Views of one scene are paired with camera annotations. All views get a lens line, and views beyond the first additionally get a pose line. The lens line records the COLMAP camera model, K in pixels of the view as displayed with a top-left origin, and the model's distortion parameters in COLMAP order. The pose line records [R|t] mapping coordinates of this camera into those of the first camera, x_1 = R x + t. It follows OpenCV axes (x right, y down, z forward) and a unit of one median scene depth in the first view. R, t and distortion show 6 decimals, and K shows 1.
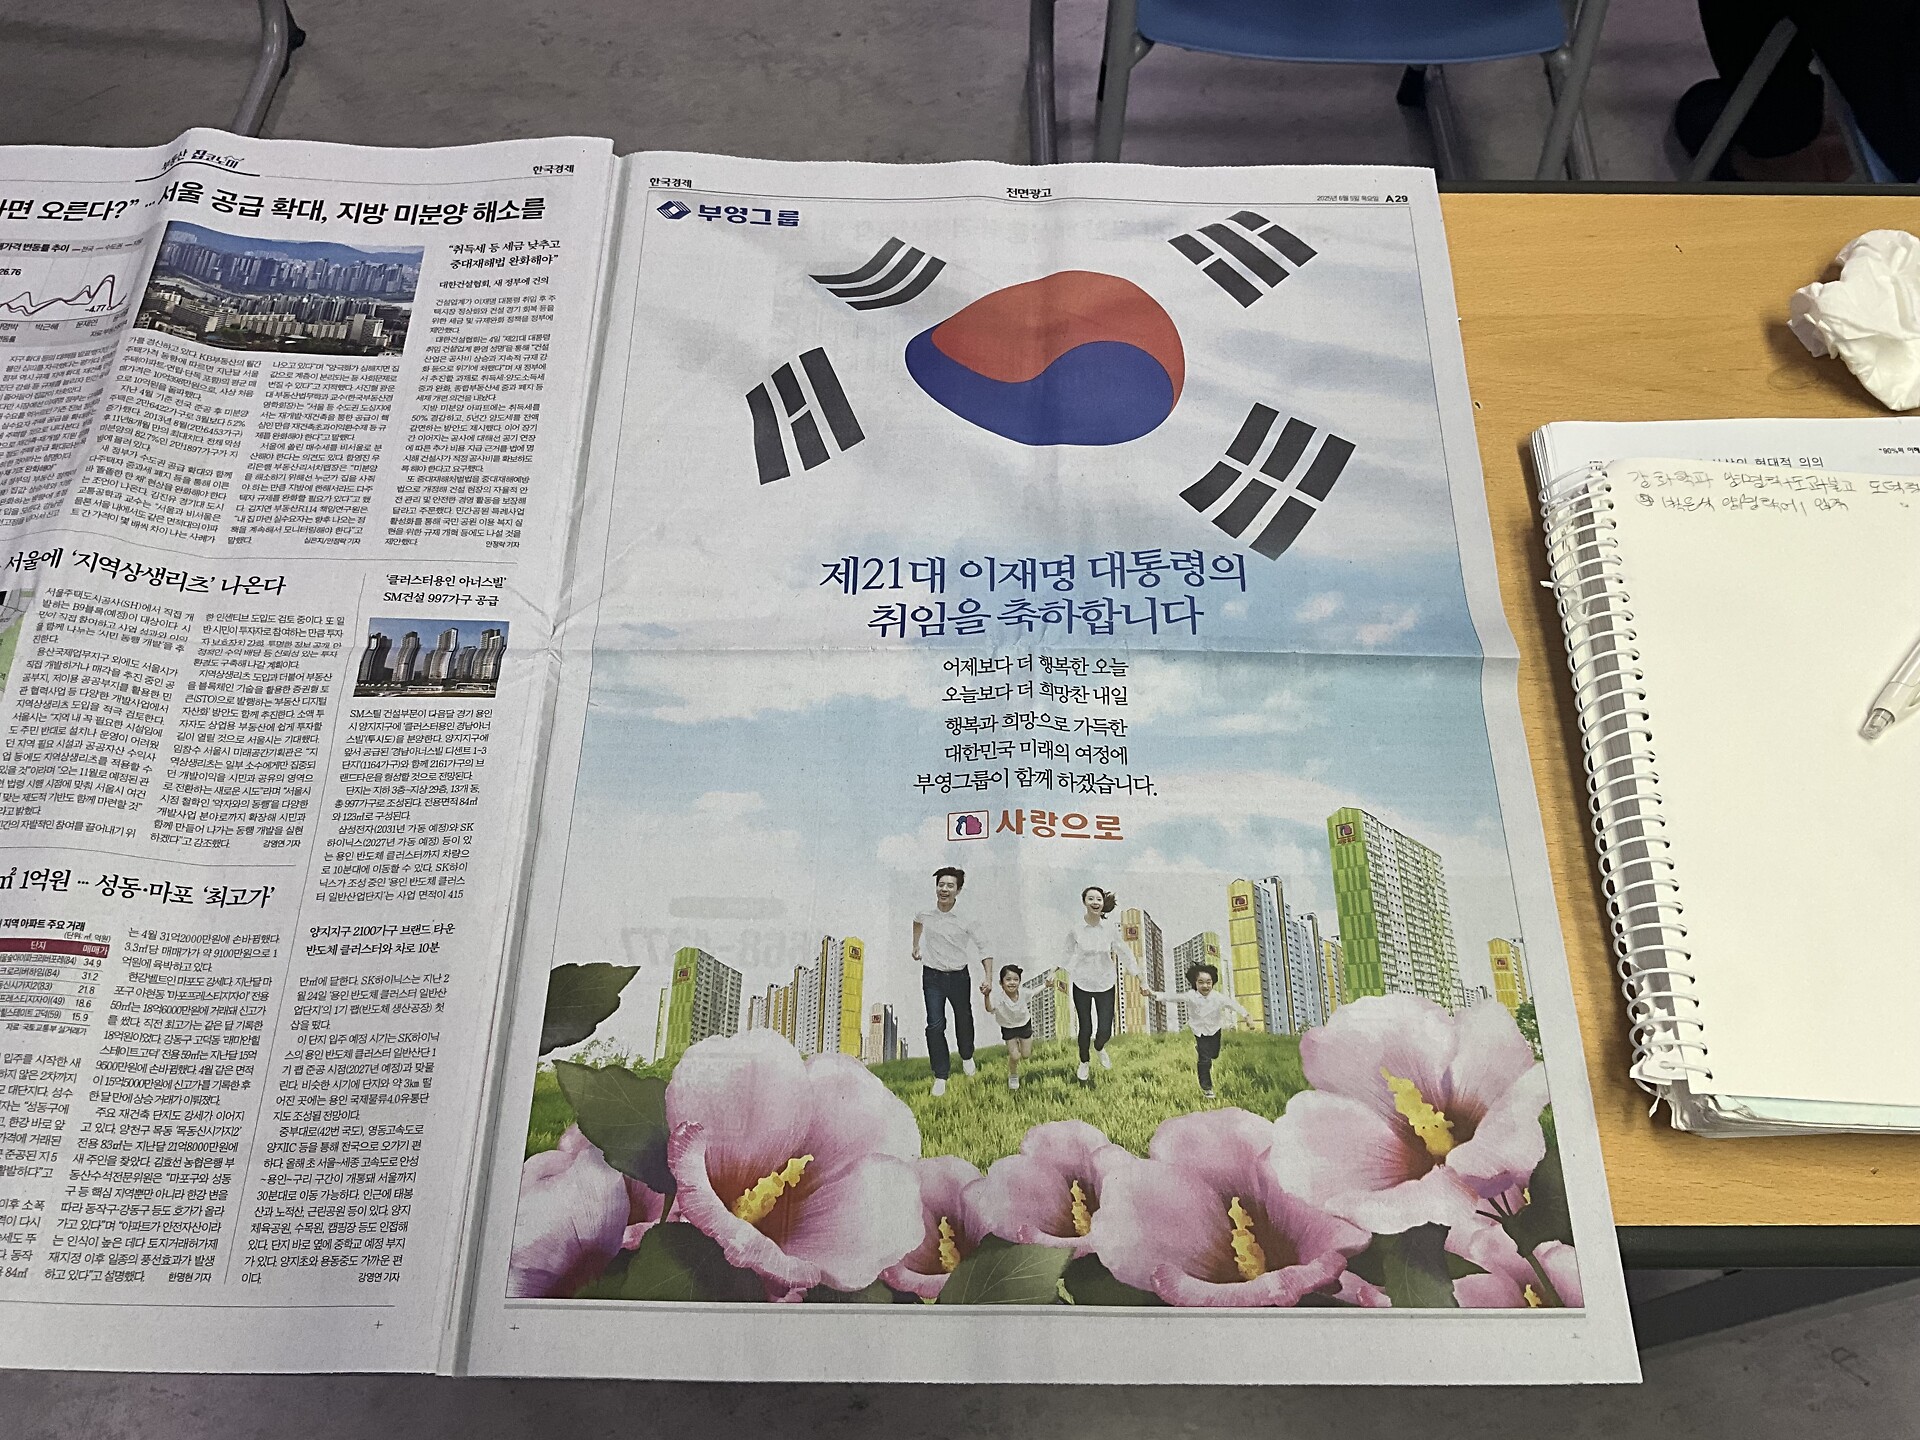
lens RADIAL K [[1621.9, 0, 970.6], [0, 1621.9, 727.0], [0, 0, 1]] dist [-0.009895, -0.015734]
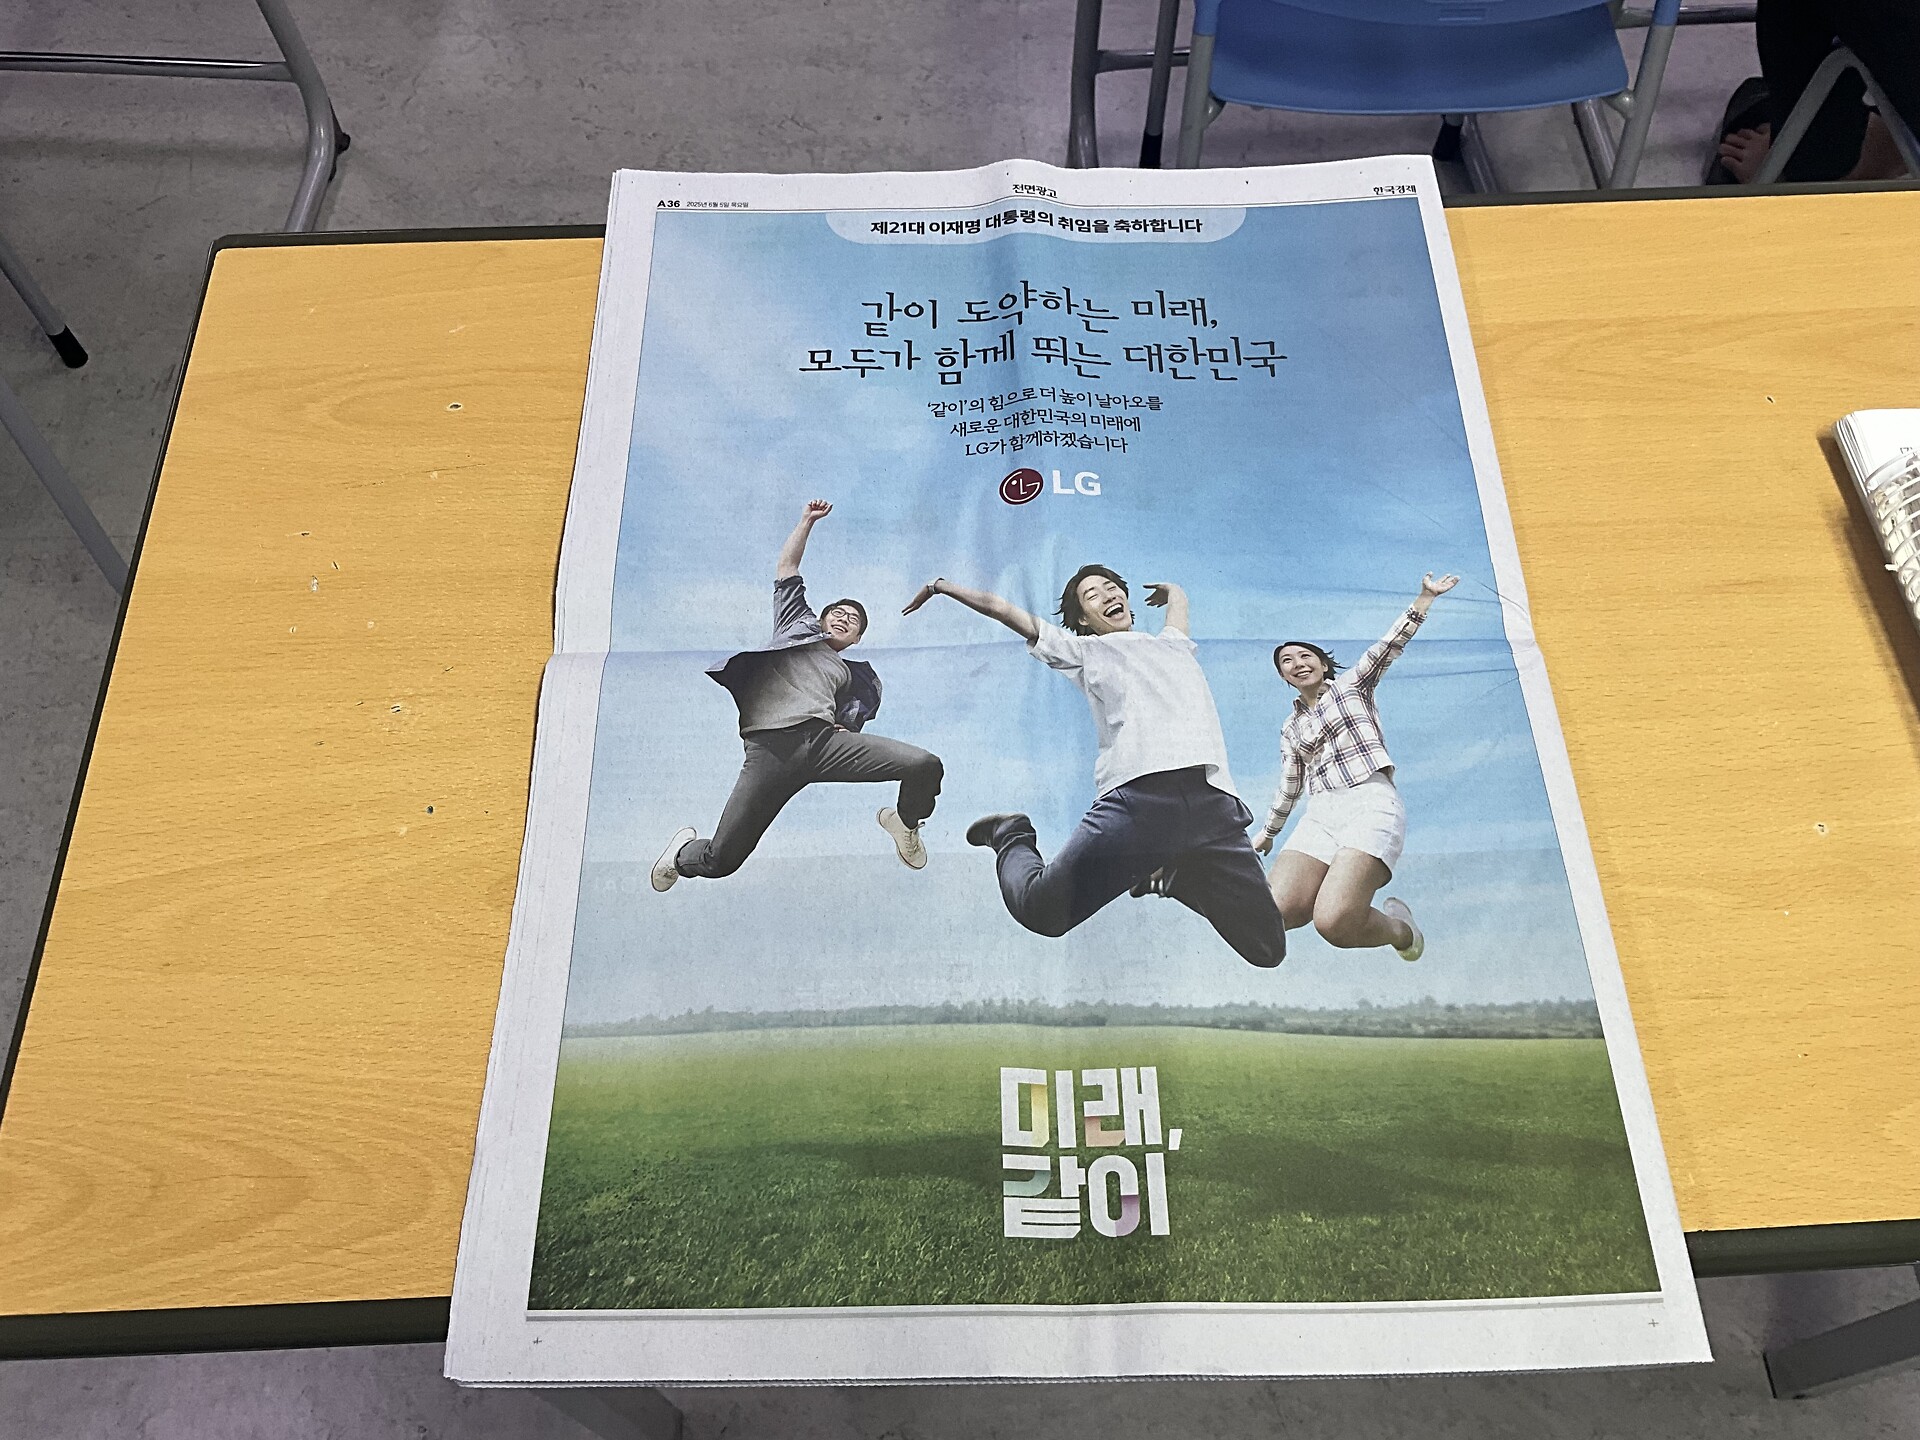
lens RADIAL K [[1621.9, 0, 987.8], [0, 1621.9, 712.3], [0, 0, 1]] dist [-0.009895, -0.015734]
pose [[0.998392, -0.051192, 0.024330, -0.201868], [0.052559, 0.996852, -0.059364, 0.026821], [-0.021214, 0.060547, 0.997940, 0.027772]]
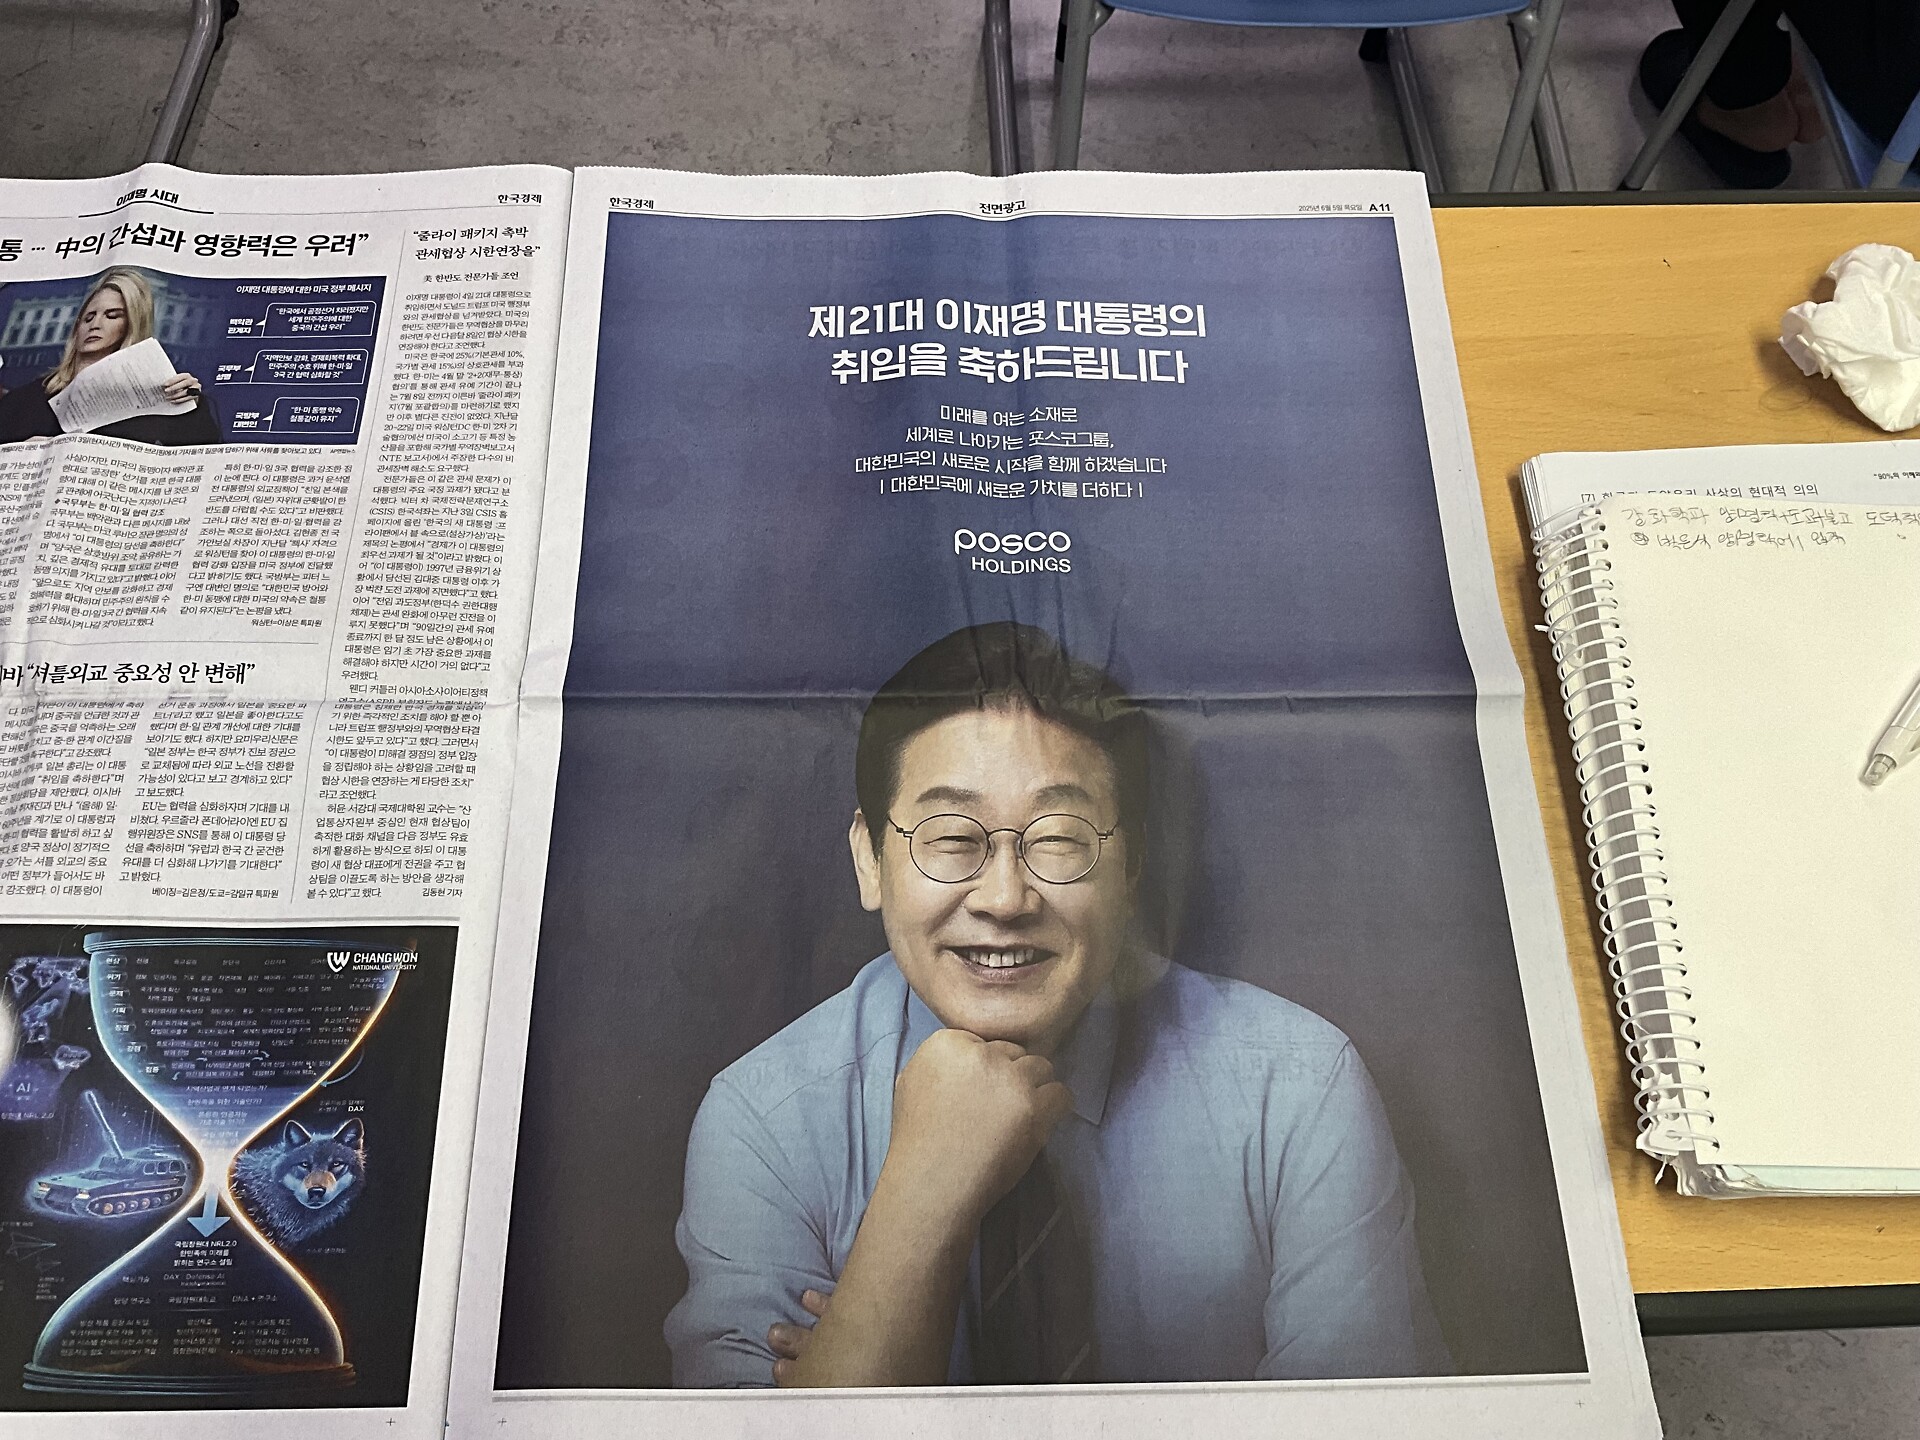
lens RADIAL K [[1621.9, 0, 970.2], [0, 1621.9, 728.6], [0, 0, 1]] dist [-0.009895, -0.015734]
pose [[0.999509, -0.024270, 0.019838, -0.008946], [0.023547, 0.999079, 0.035883, -0.063436], [-0.020691, -0.035398, 0.999159, 0.024557]]
